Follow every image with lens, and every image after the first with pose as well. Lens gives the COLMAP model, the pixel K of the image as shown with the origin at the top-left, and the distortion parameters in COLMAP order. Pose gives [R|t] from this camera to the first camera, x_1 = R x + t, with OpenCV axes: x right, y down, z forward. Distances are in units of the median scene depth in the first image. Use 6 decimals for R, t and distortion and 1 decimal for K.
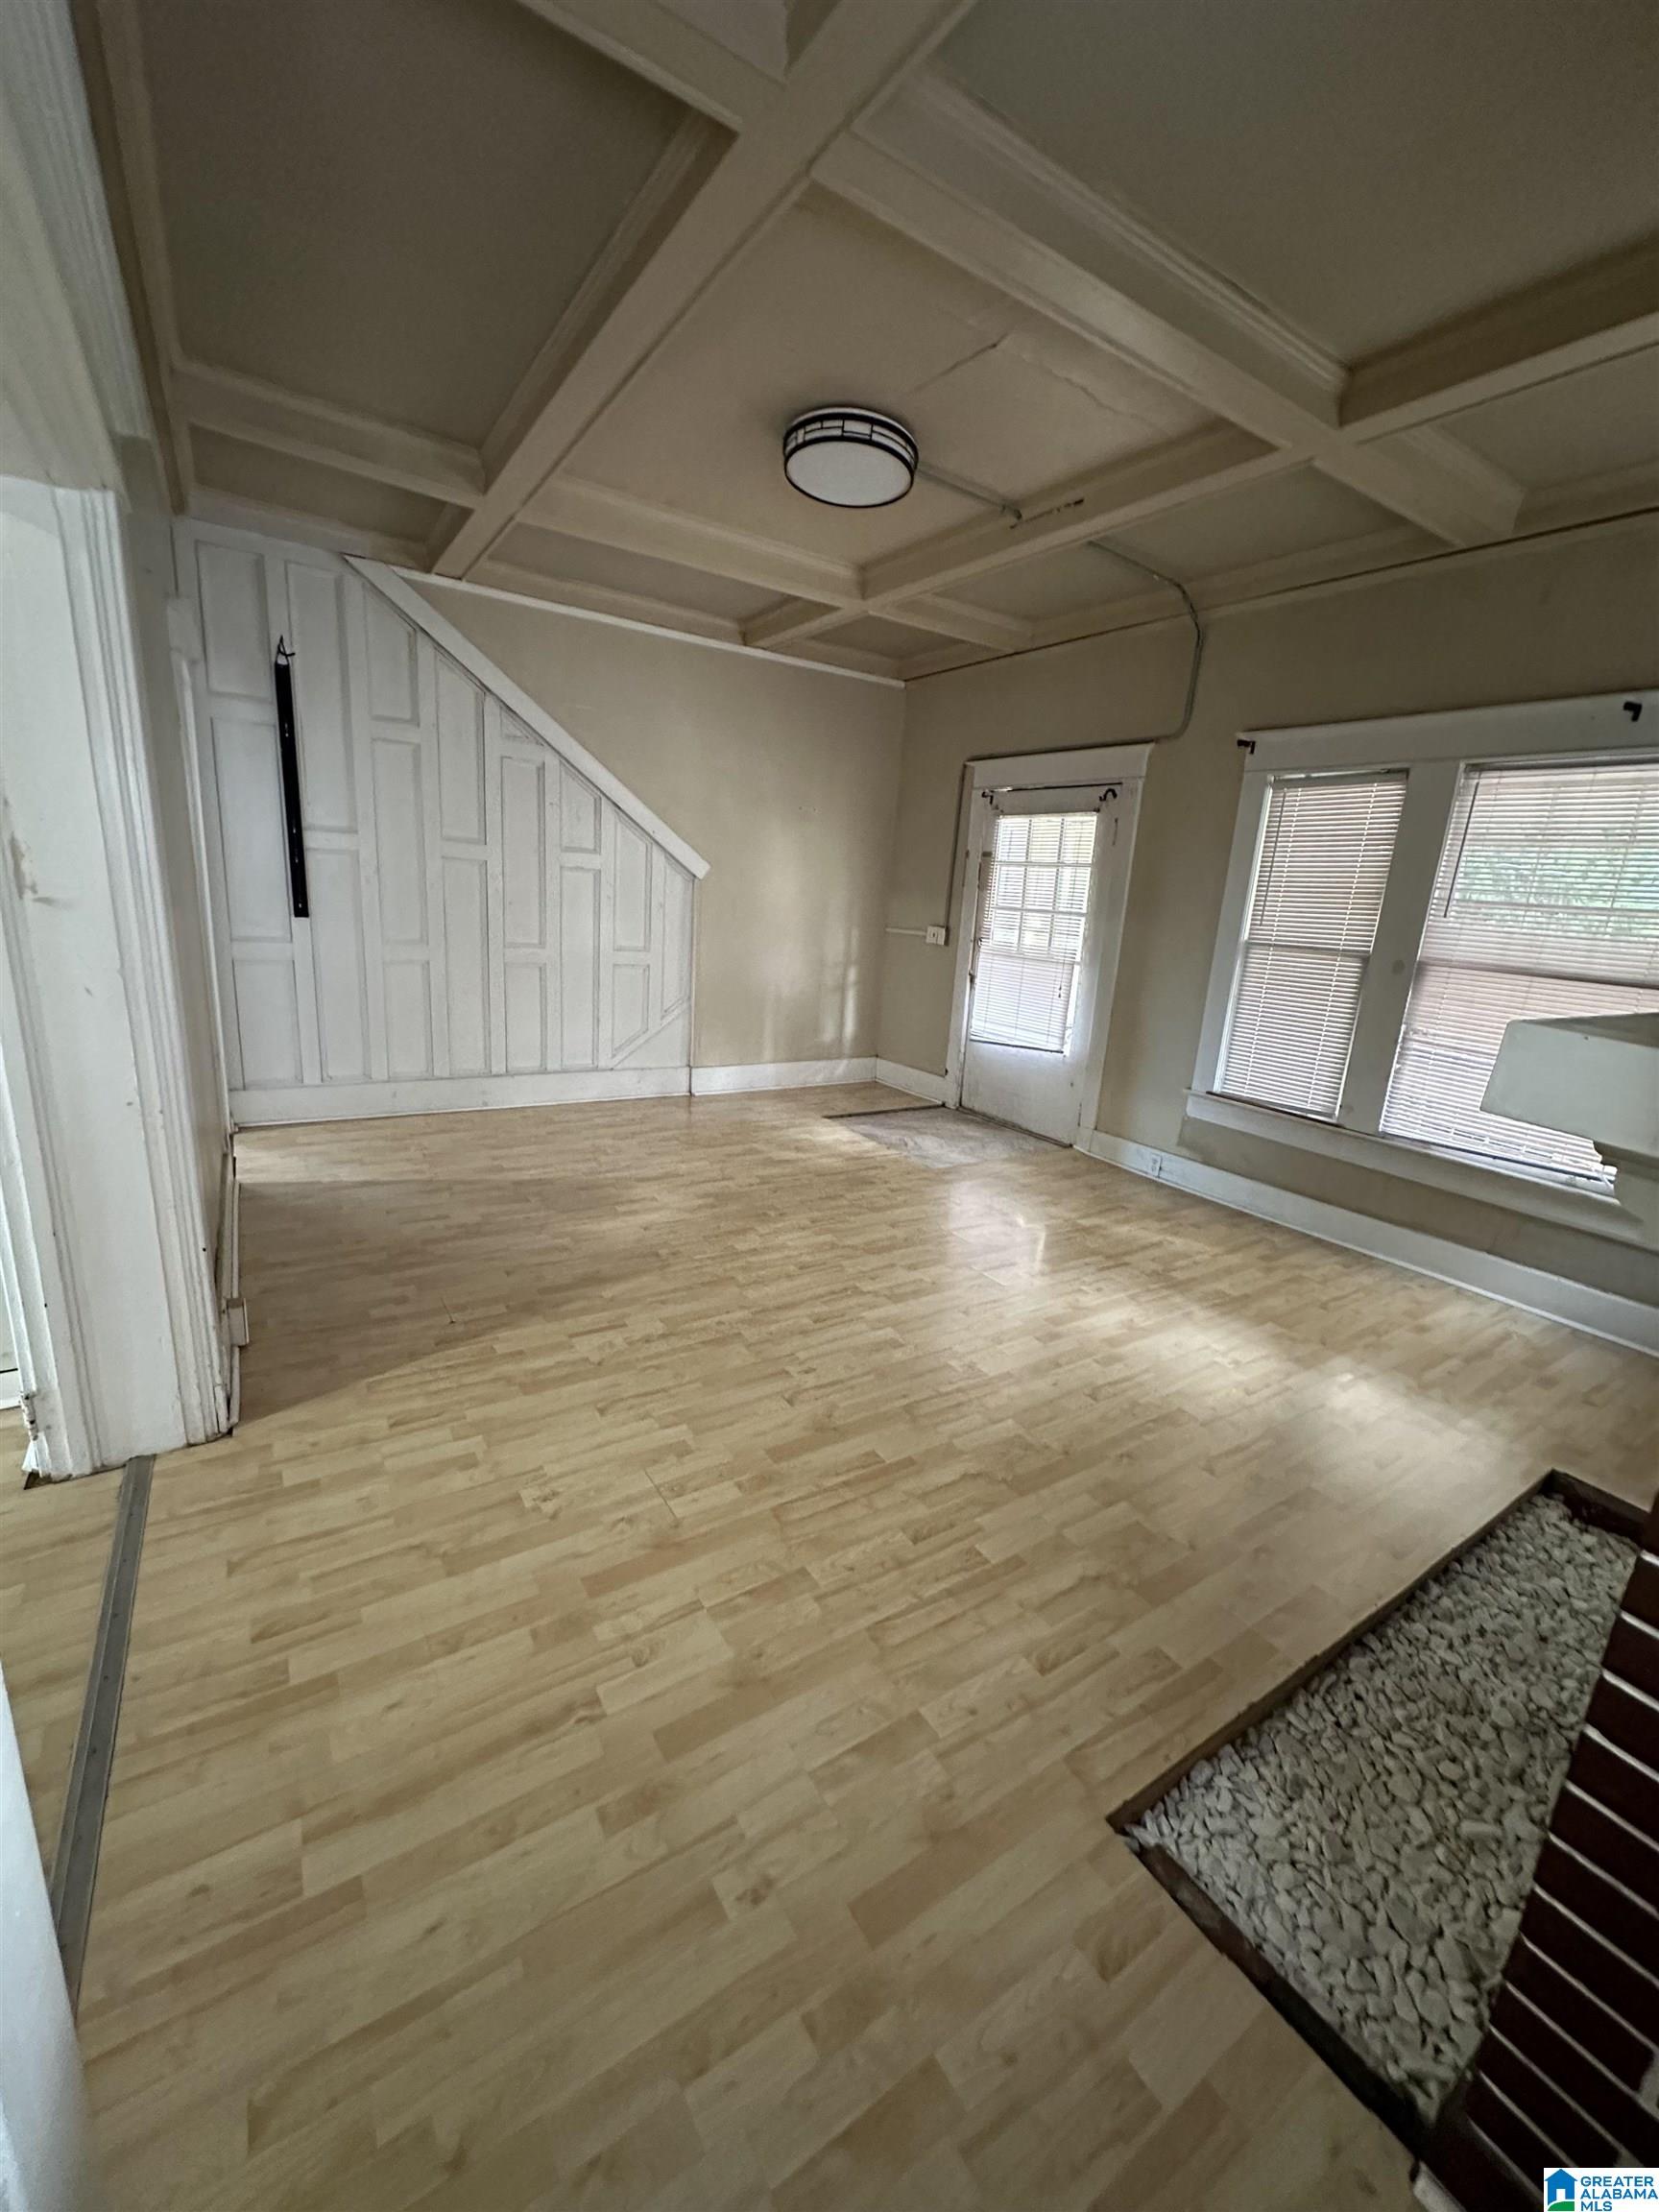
lens RADIAL K [[886.3, 0, 828.3], [0, 886.3, 1101.3], [0, 0, 1]] dist [-0.003659, 0.001509]
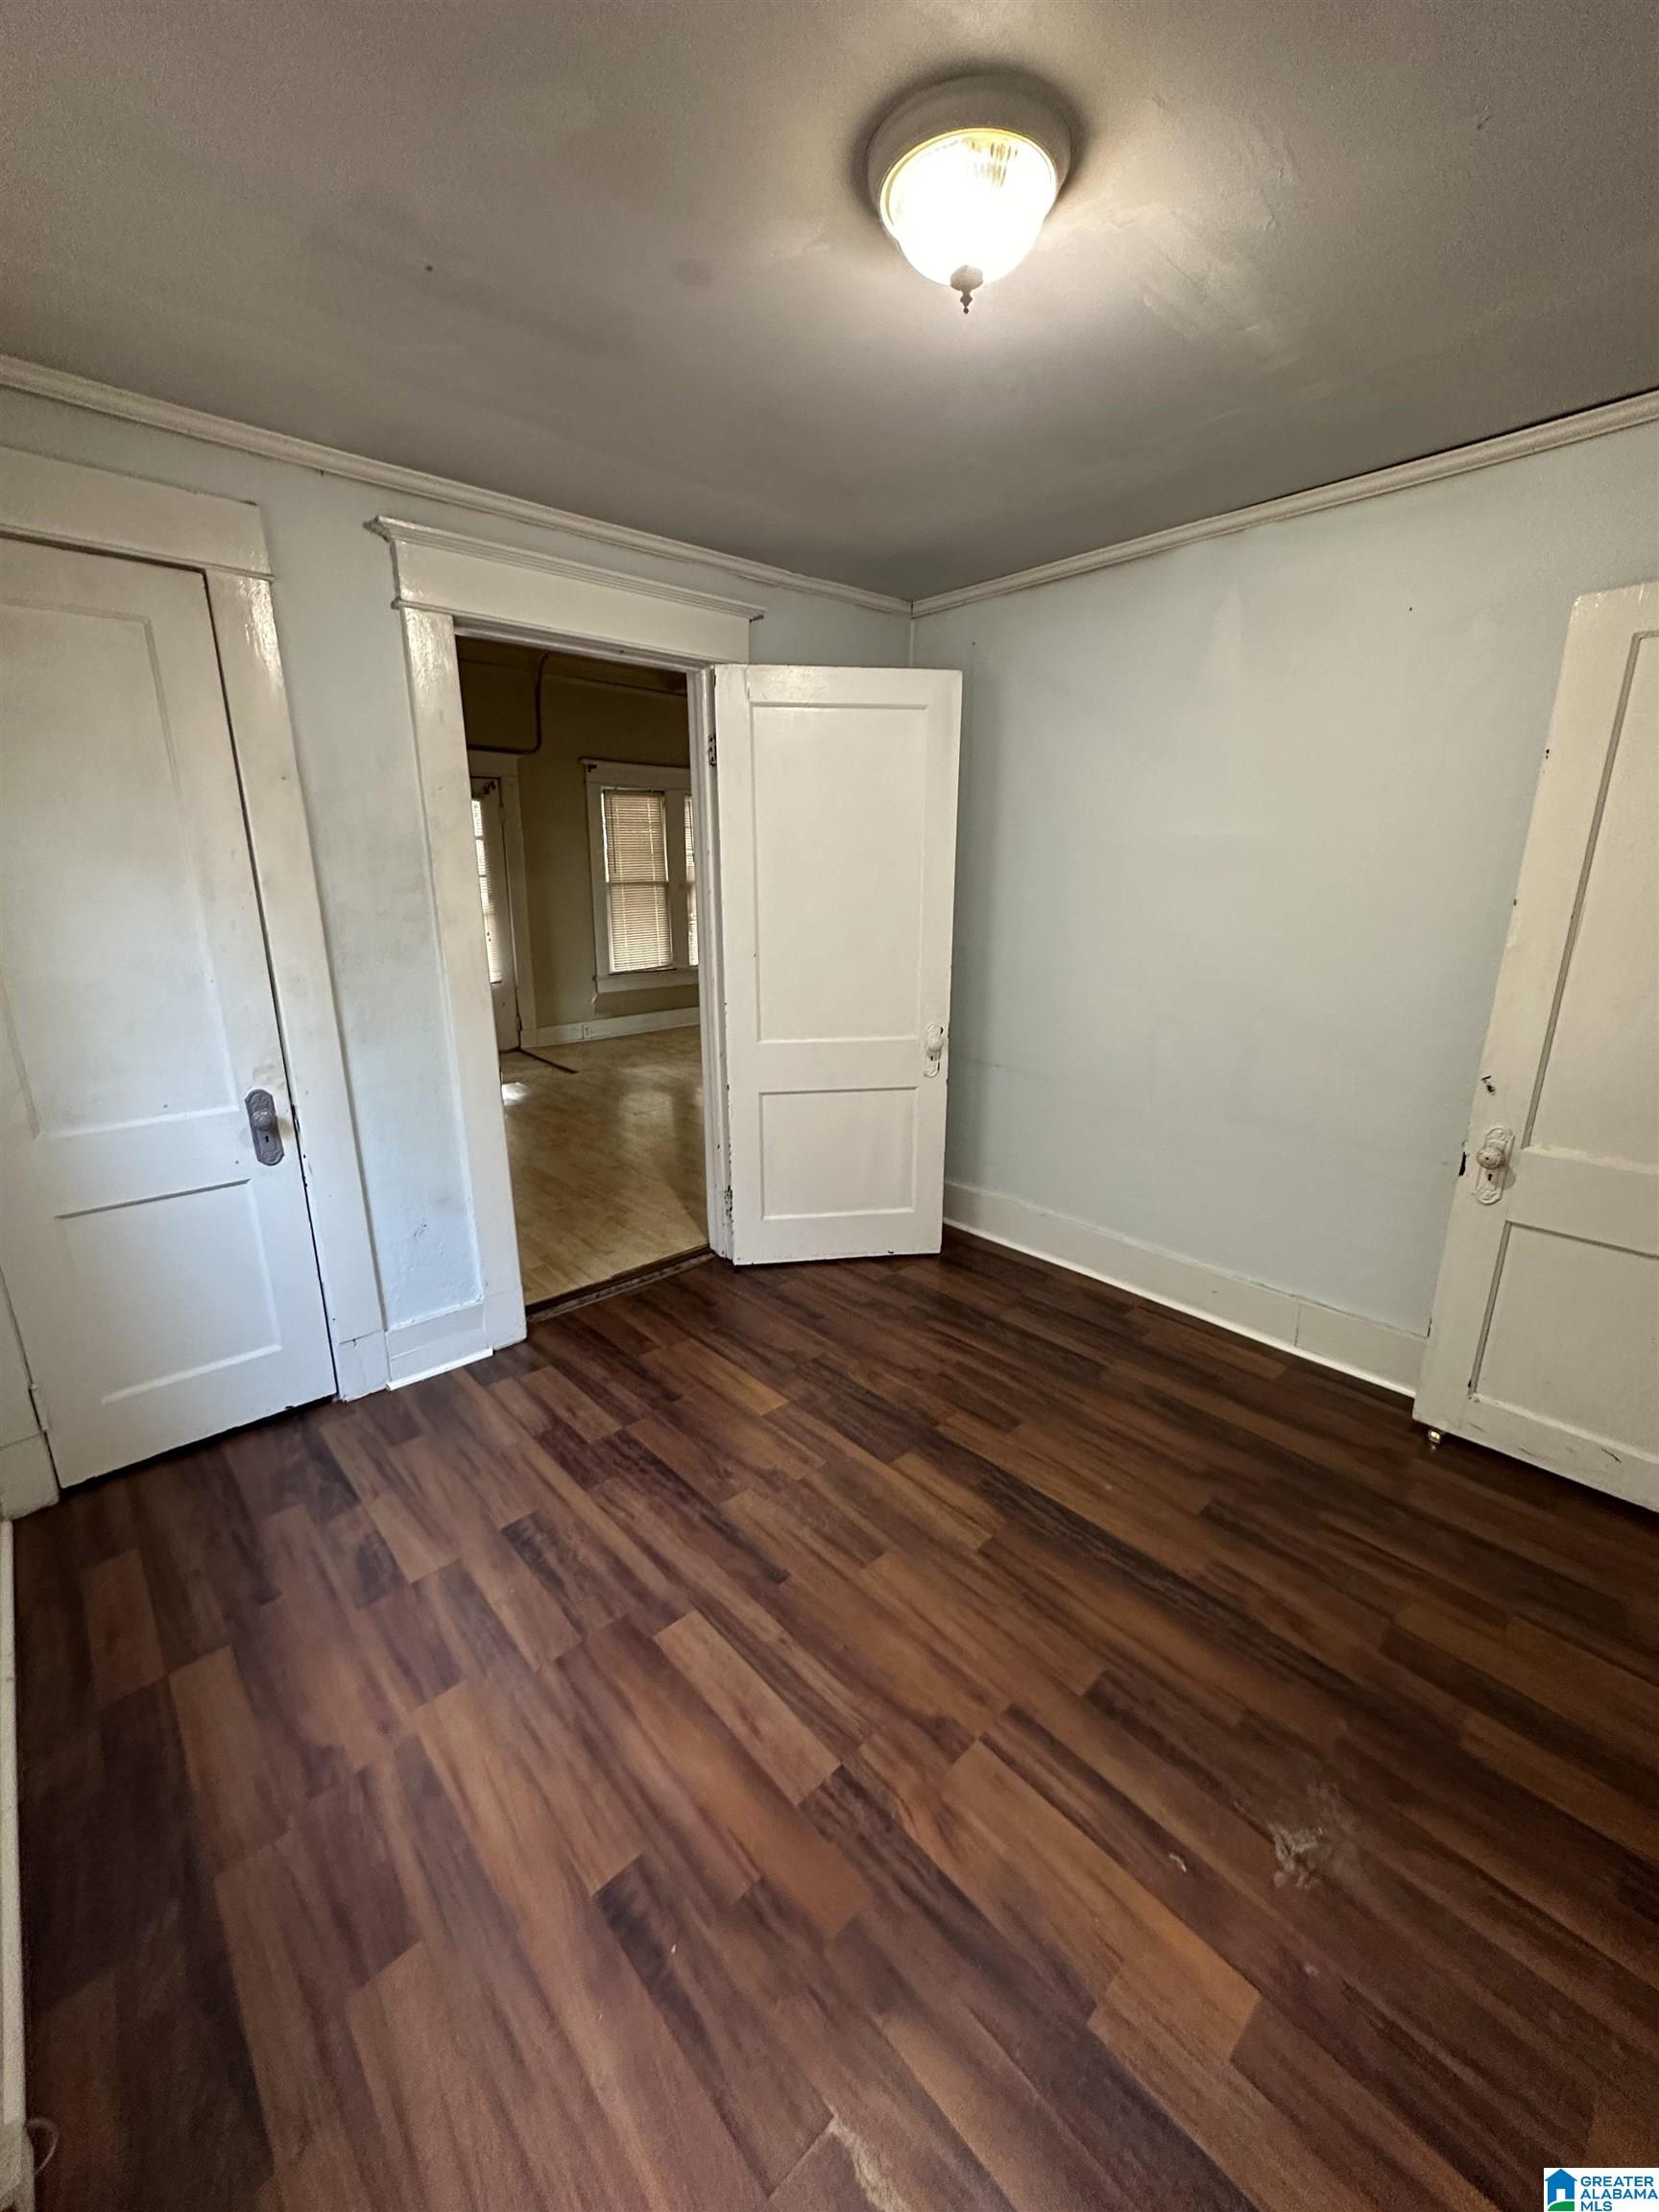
lens RADIAL K [[886.3, 0, 826.0], [0, 886.3, 1101.9], [0, 0, 1]] dist [-0.003659, 0.001509]
pose [[-0.149844, -0.321032, 0.935139, -1.442737], [0.226636, 0.909482, 0.348539, -0.319126], [-0.962384, 0.264163, -0.063523, 0.867242]]
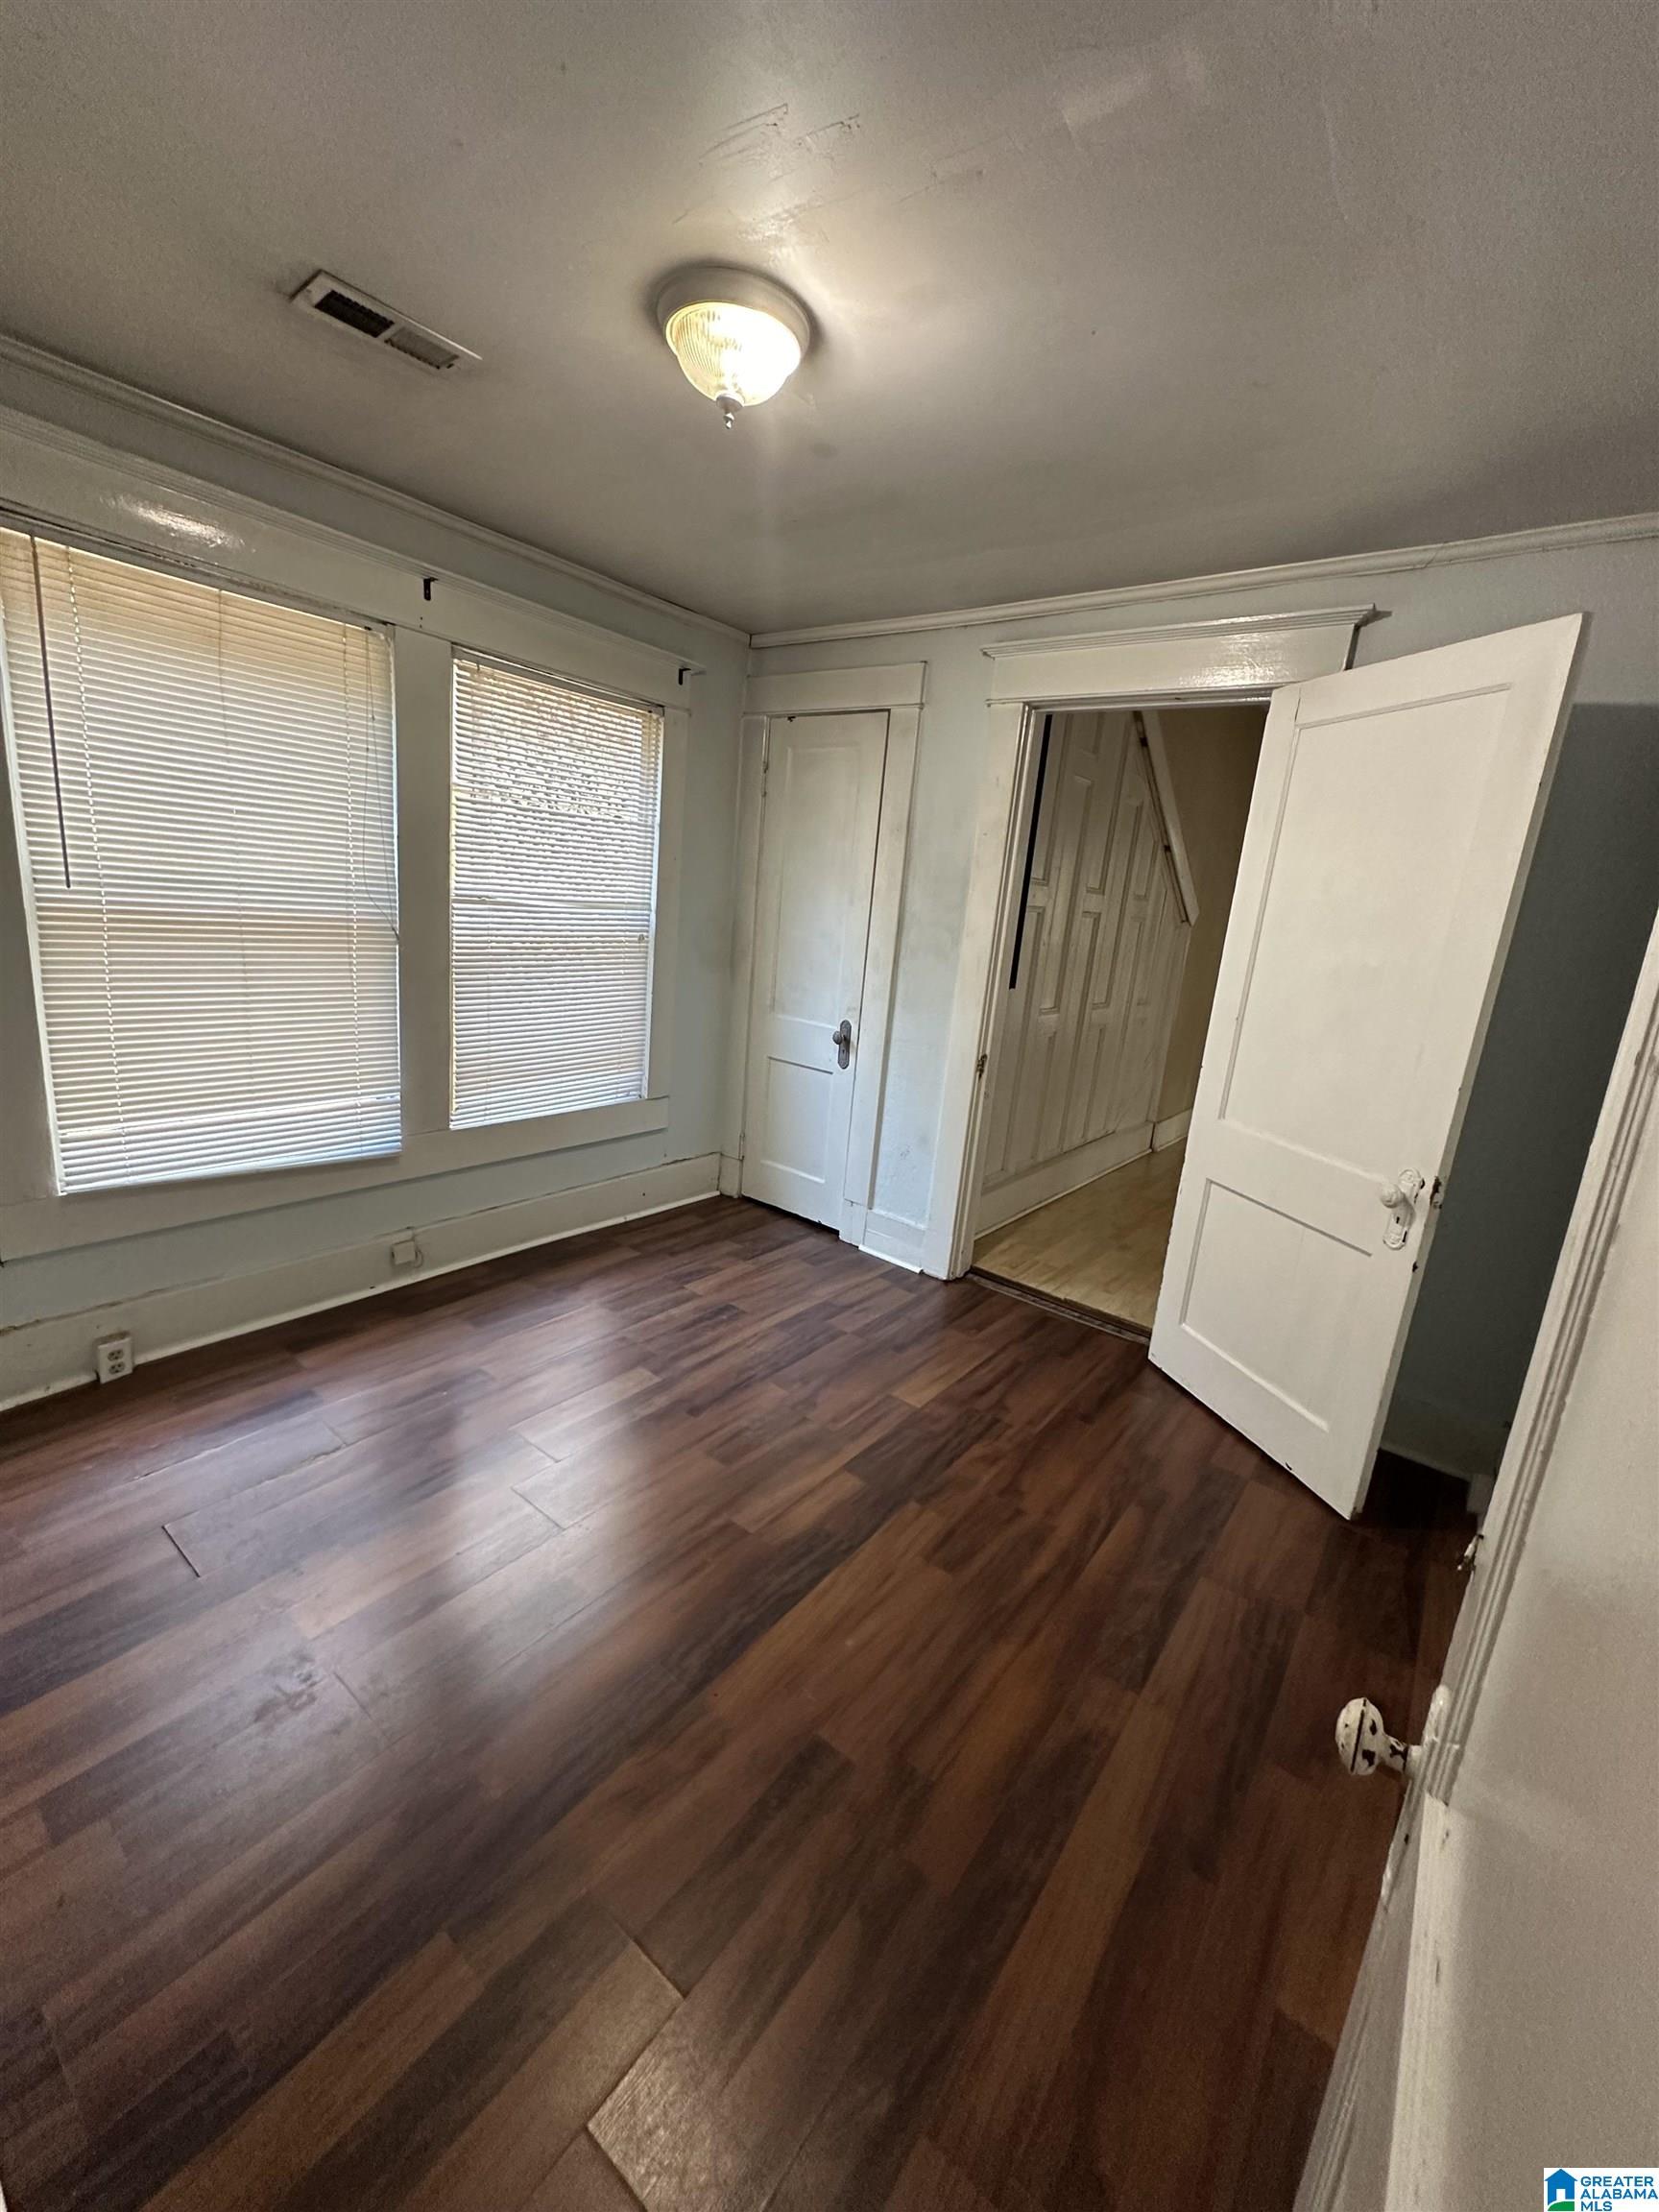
lens RADIAL K [[886.3, 0, 840.1], [0, 886.3, 1105.5], [0, 0, 1]] dist [-0.003659, 0.001509]
pose [[0.948282, -0.054706, 0.312678, -1.155316], [0.049696, 0.998477, 0.023977, -0.145460], [-0.313513, -0.007198, 0.949556, 0.309631]]
